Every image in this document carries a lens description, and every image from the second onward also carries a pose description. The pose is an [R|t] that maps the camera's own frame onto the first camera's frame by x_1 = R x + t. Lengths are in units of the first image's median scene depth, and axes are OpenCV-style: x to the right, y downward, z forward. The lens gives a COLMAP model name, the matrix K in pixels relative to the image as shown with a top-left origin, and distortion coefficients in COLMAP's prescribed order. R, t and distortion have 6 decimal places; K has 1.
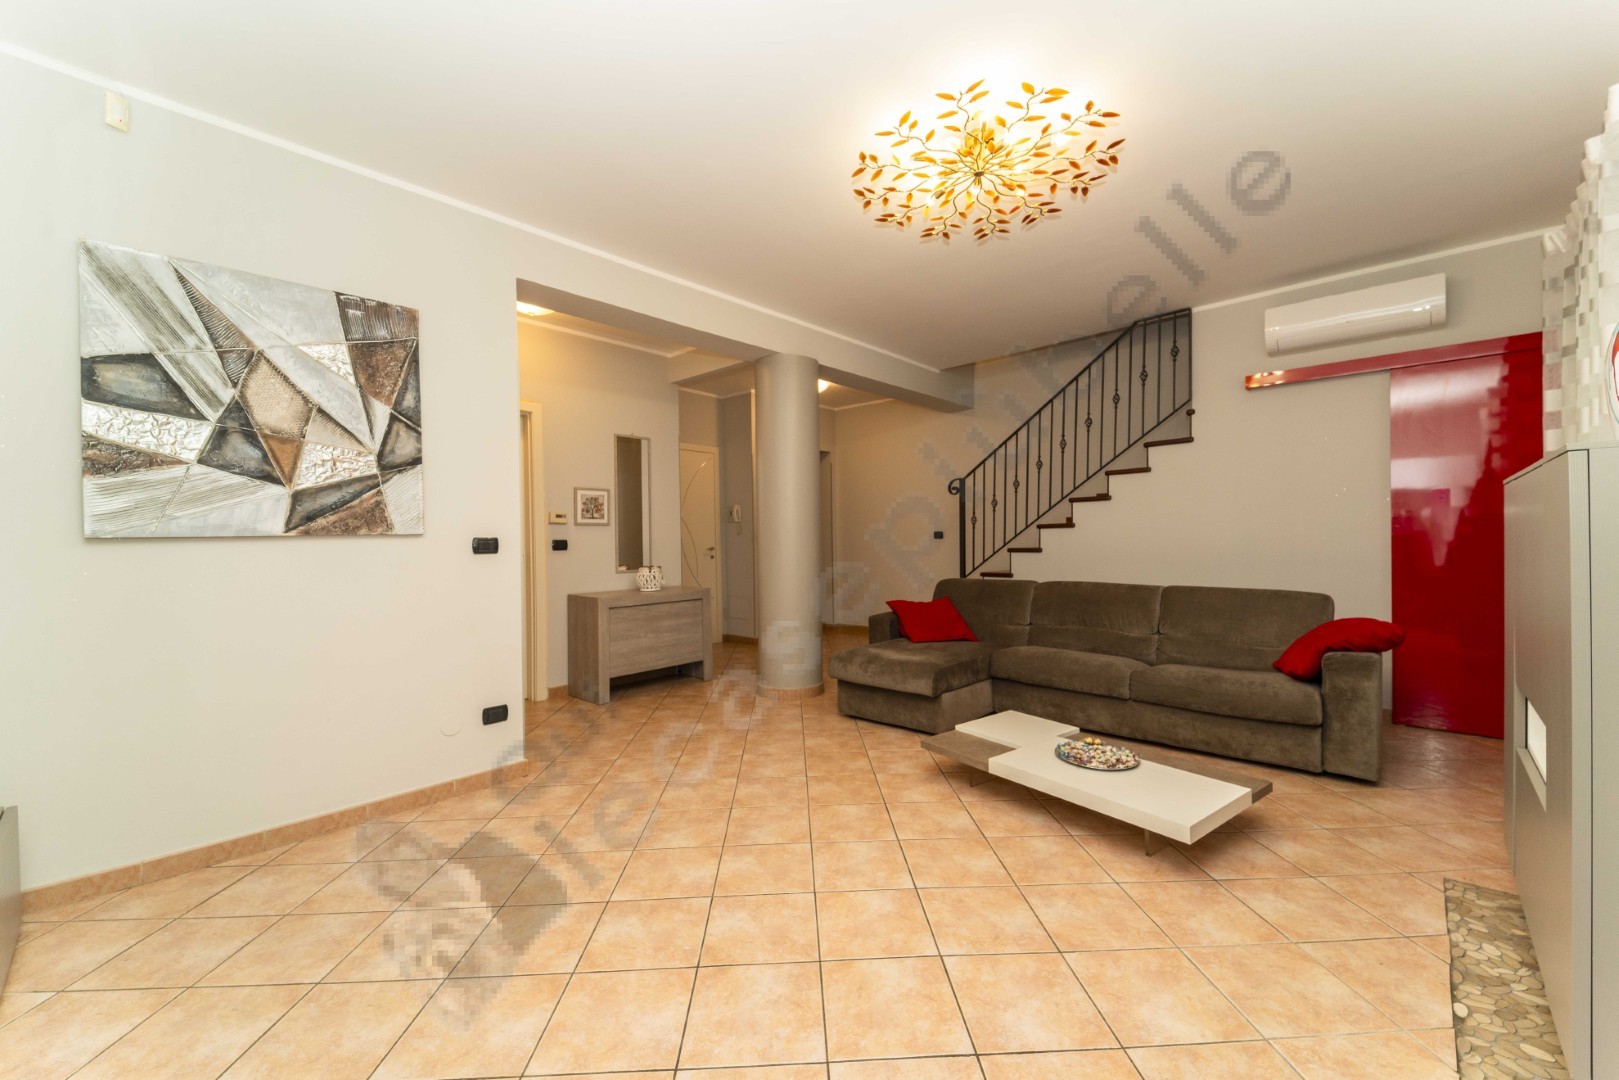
lens RADIAL K [[624.7, 0, 804.9], [0, 624.7, 540.1], [0, 0, 1]] dist [0.002561, -0.000131]
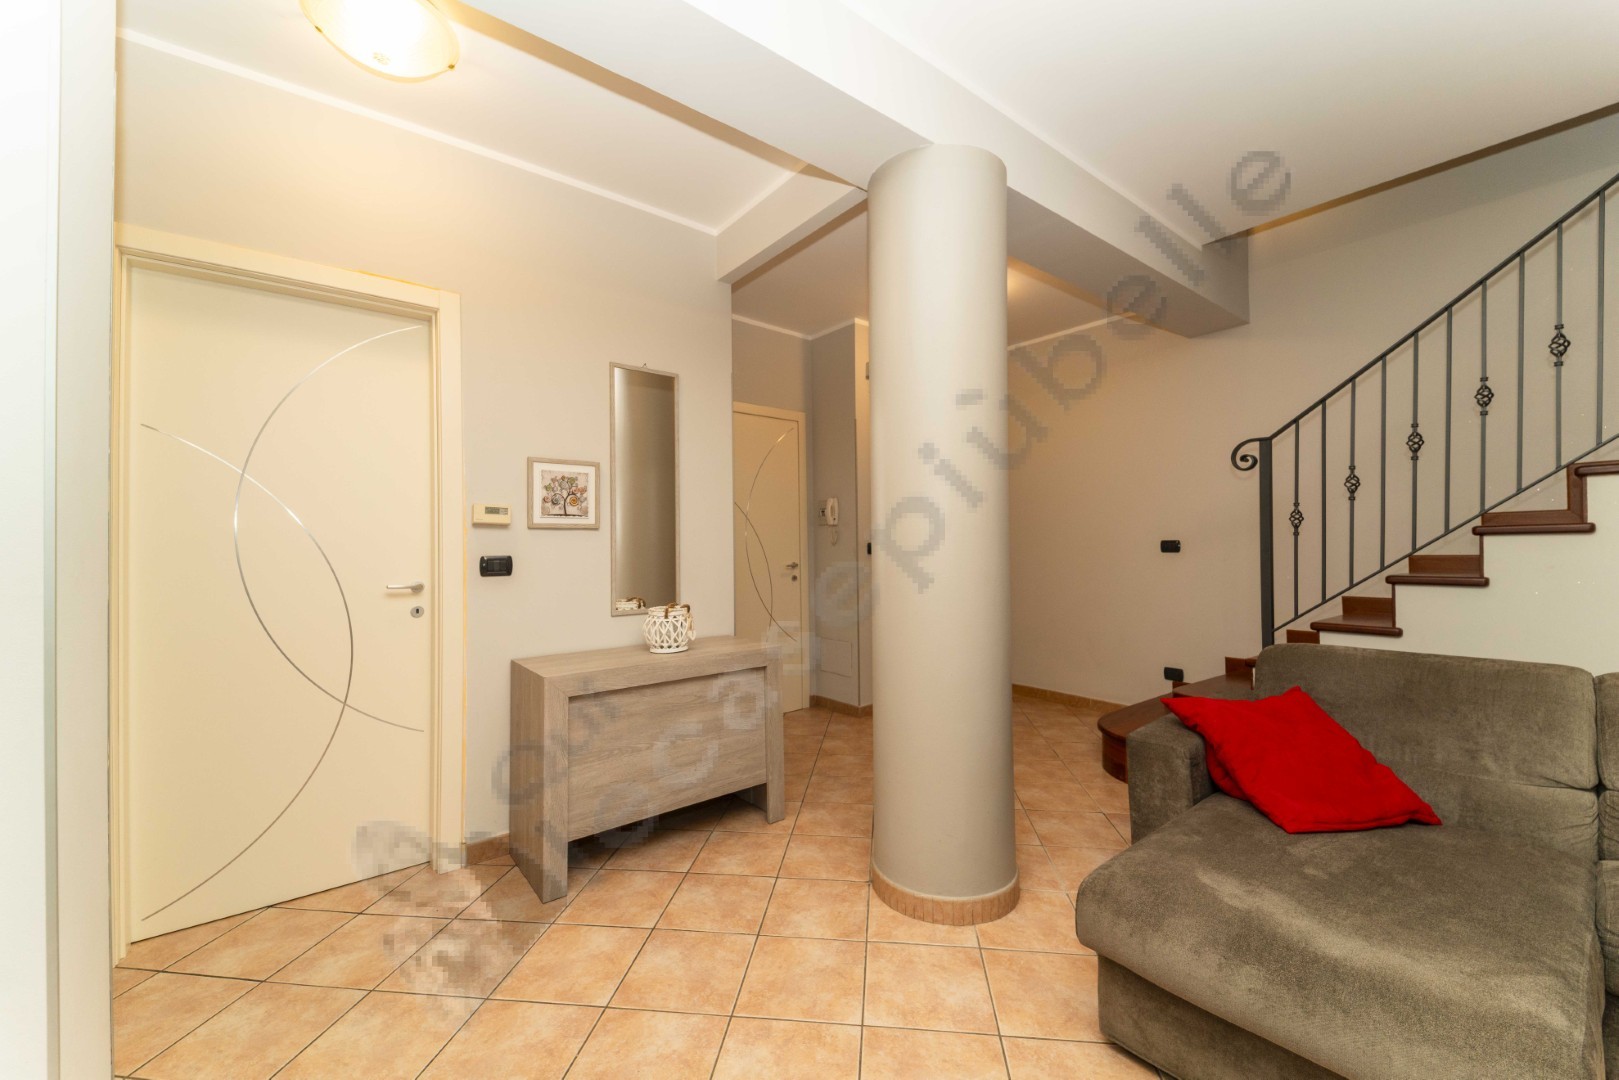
lens RADIAL K [[624.7, 0, 814.1], [0, 624.7, 541.8], [0, 0, 1]] dist [0.002561, -0.000131]
pose [[0.990266, 0.002257, -0.139168, -0.049238], [-0.003354, 0.999965, -0.007643, -0.008620], [0.139146, 0.008035, 0.990239, 0.475656]]
